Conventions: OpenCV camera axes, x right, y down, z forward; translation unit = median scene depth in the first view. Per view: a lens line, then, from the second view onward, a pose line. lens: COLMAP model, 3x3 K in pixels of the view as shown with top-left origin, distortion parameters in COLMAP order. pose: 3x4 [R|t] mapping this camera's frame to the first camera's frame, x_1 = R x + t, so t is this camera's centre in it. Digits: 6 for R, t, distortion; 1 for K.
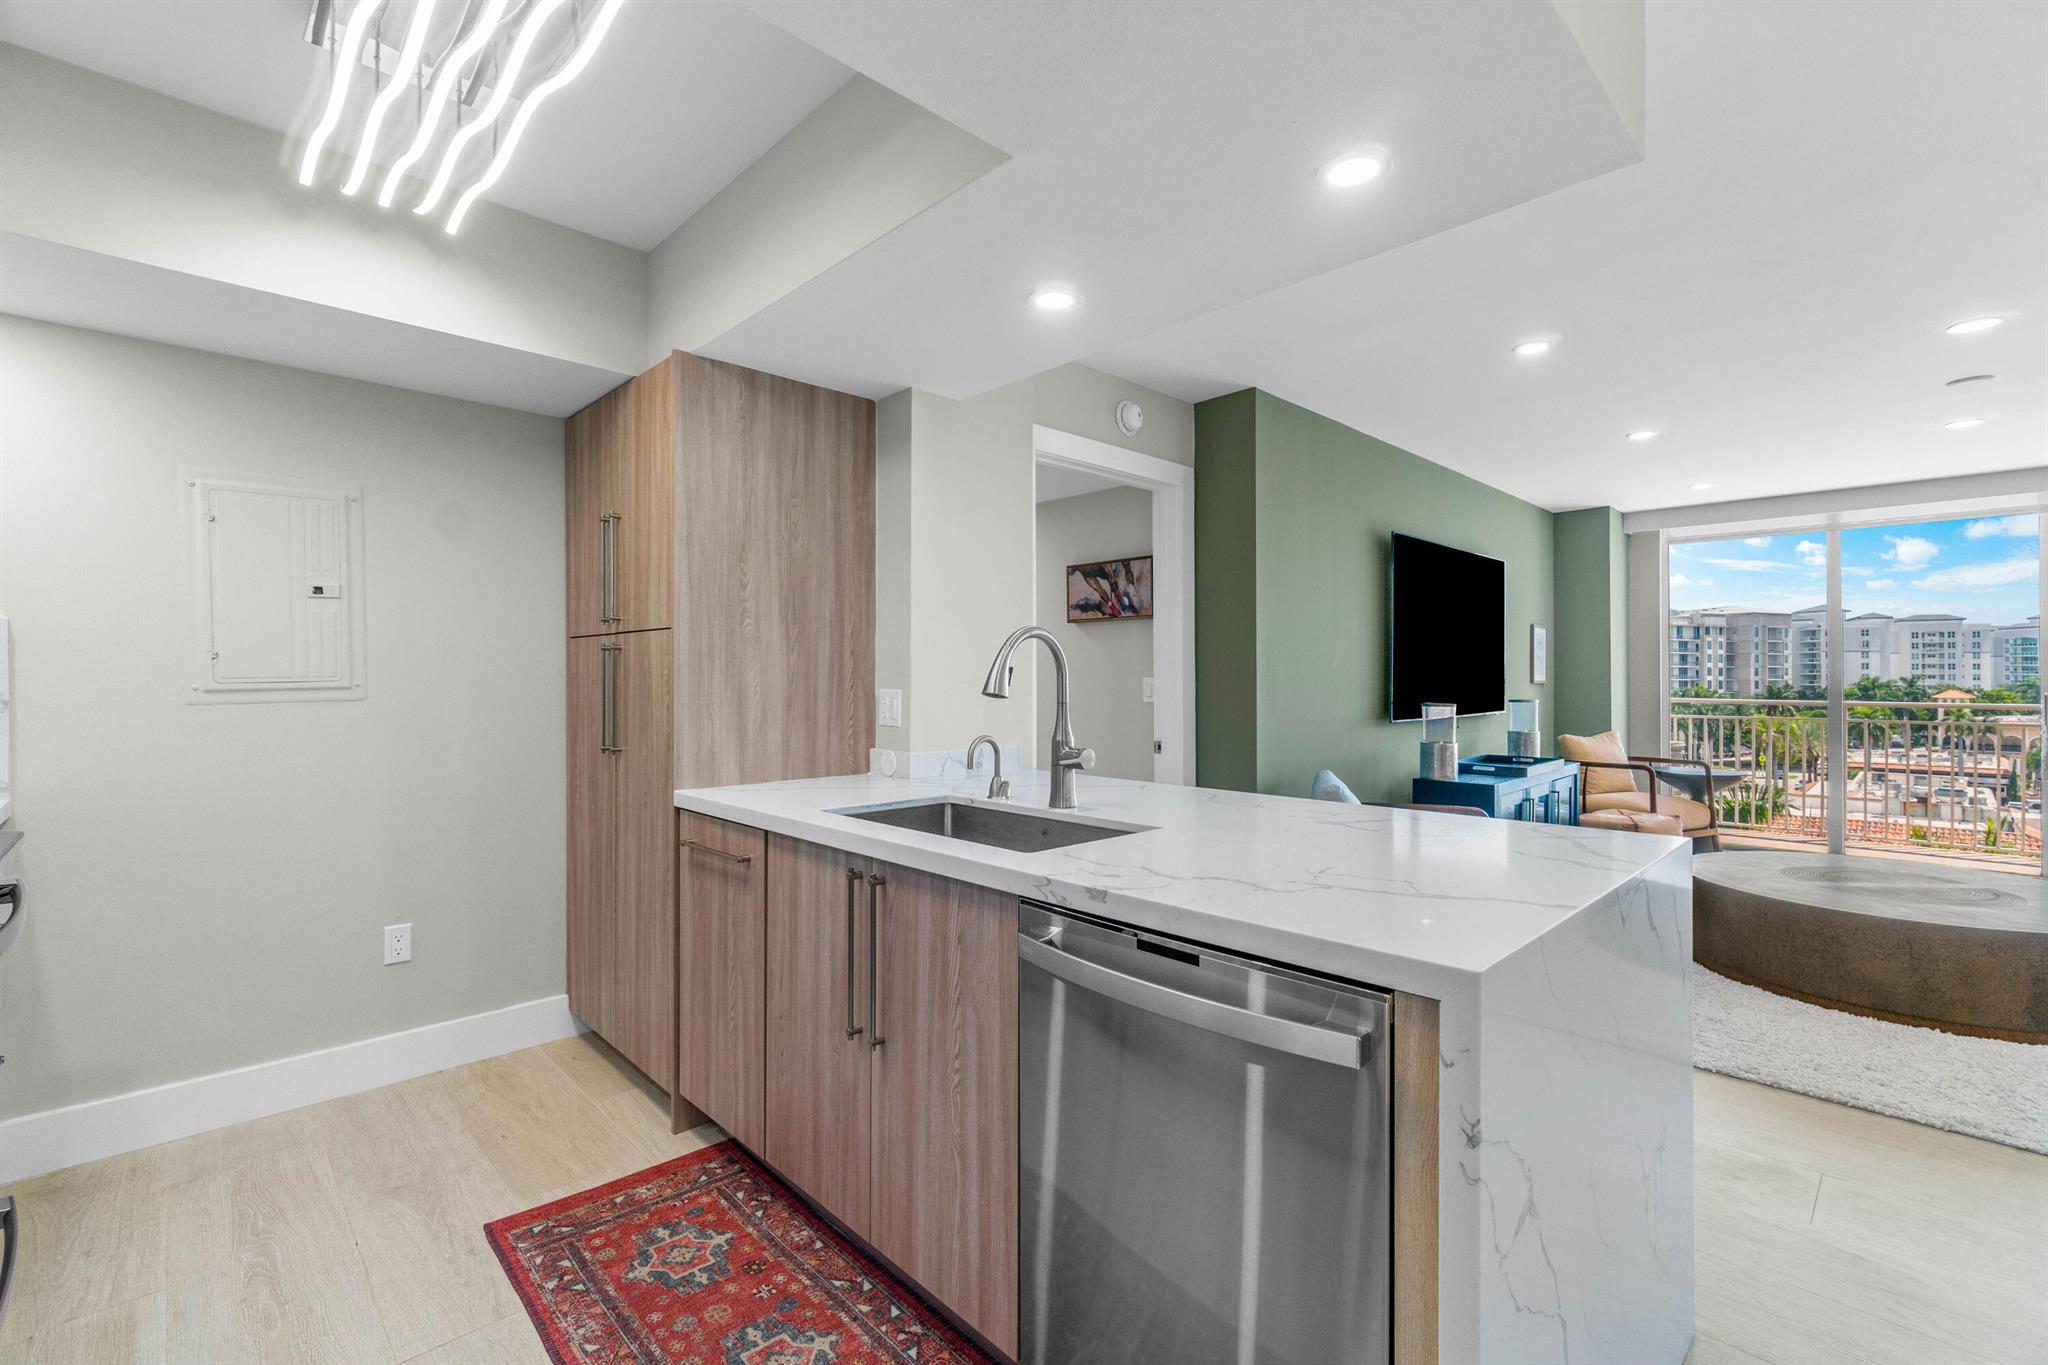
lens RADIAL K [[885.7, 0, 1023.0], [0, 885.7, 674.6], [0, 0, 1]] dist [-0.005907, 0.001852]
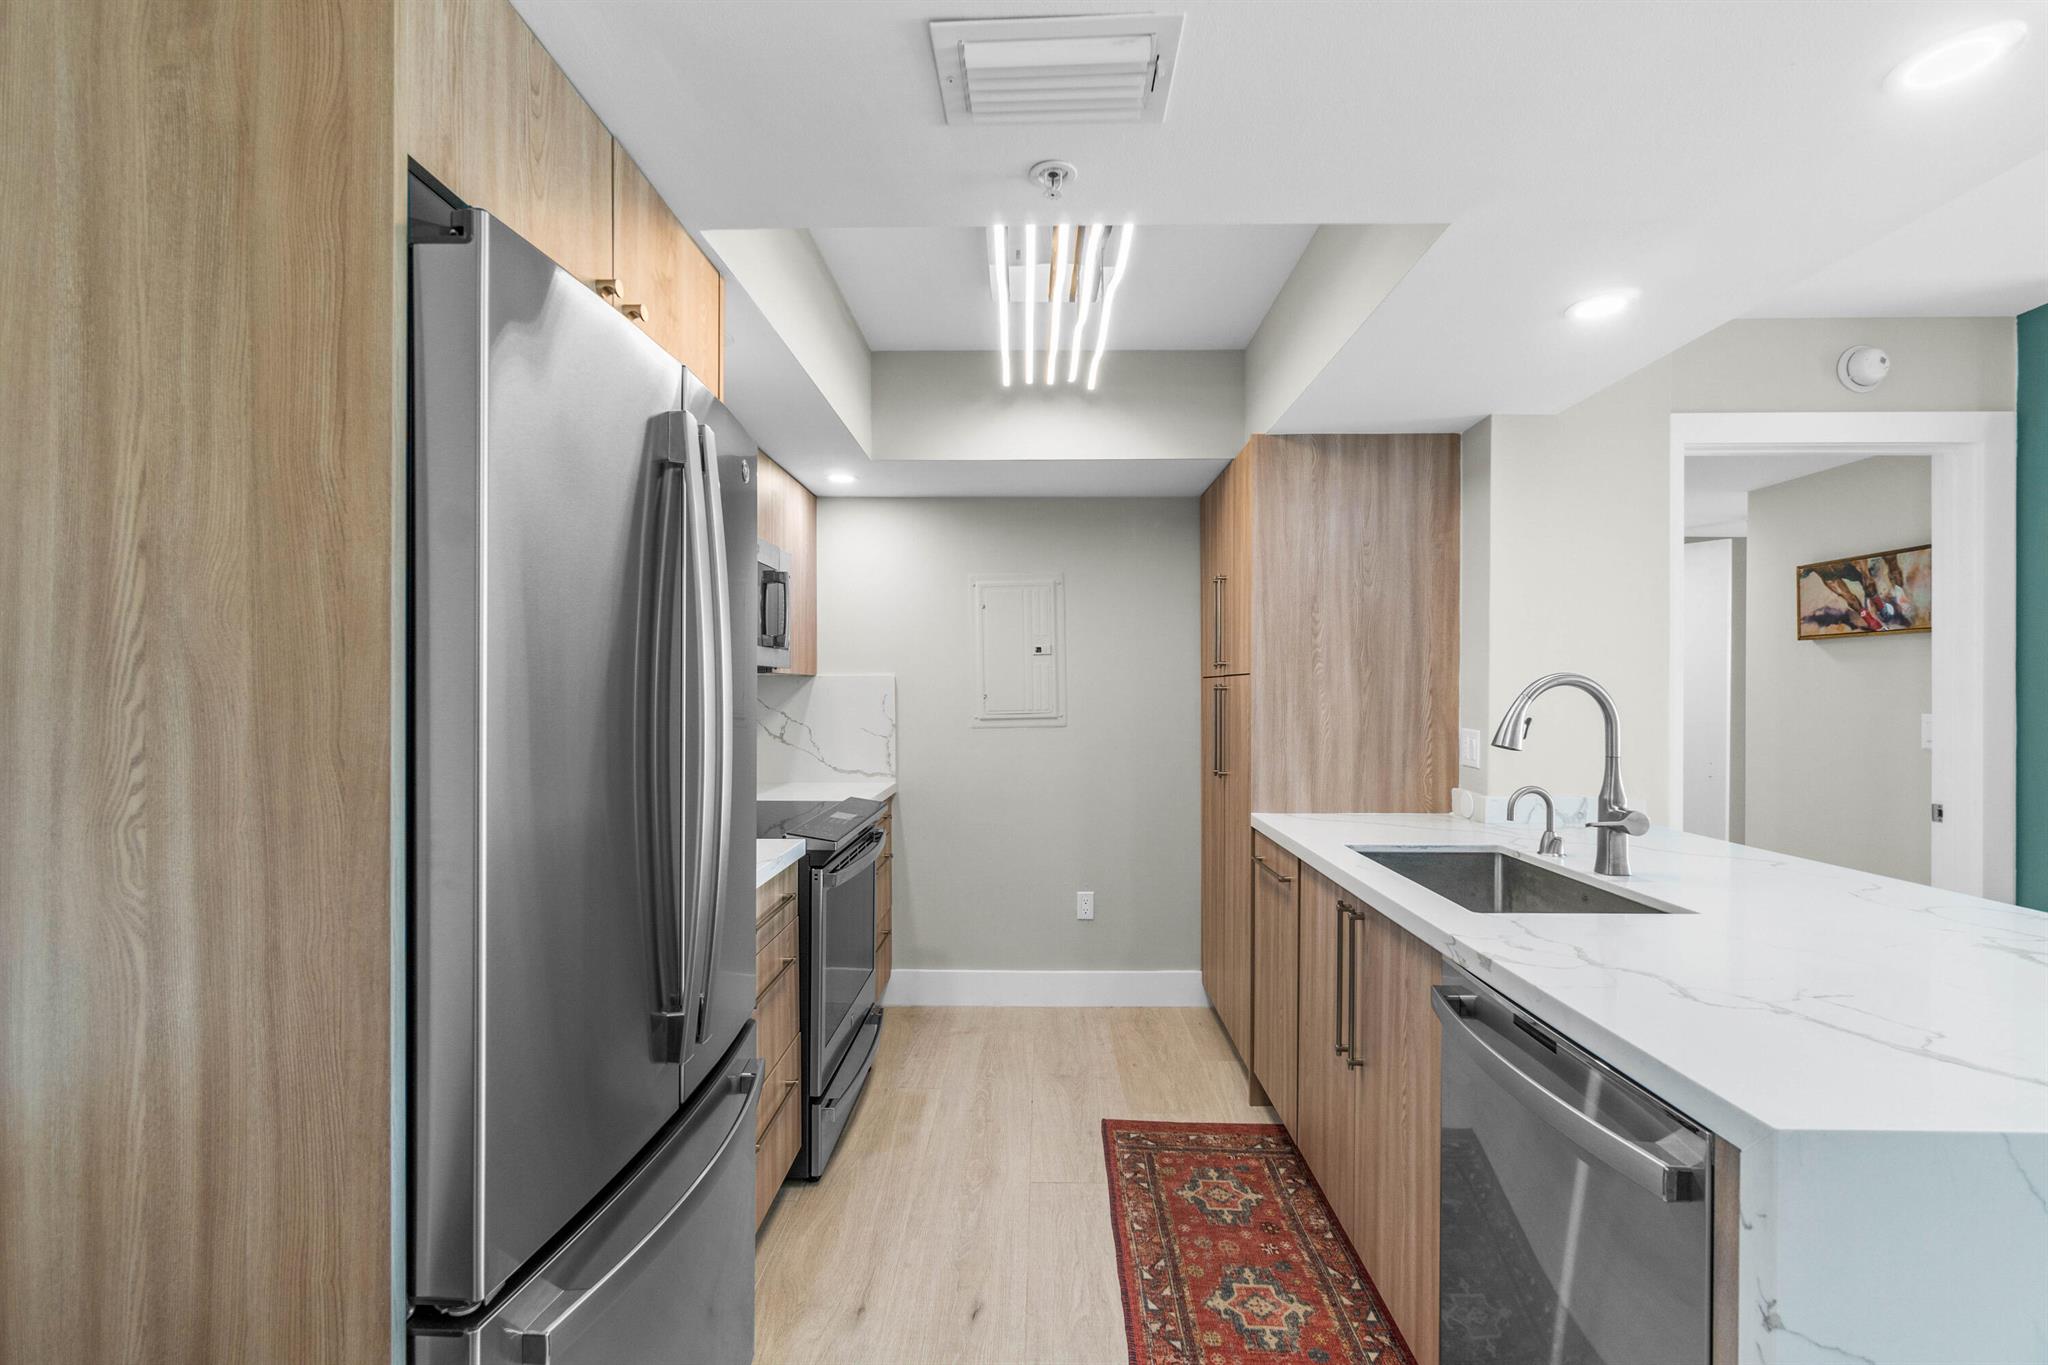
lens RADIAL K [[885.7, 0, 1028.6], [0, 885.7, 700.3], [0, 0, 1]] dist [-0.005907, 0.001852]
pose [[0.712943, 0.005438, -0.701201, 0.205273], [0.002903, 0.999938, 0.010706, -0.029955], [0.701216, -0.009668, 0.712883, -0.037027]]
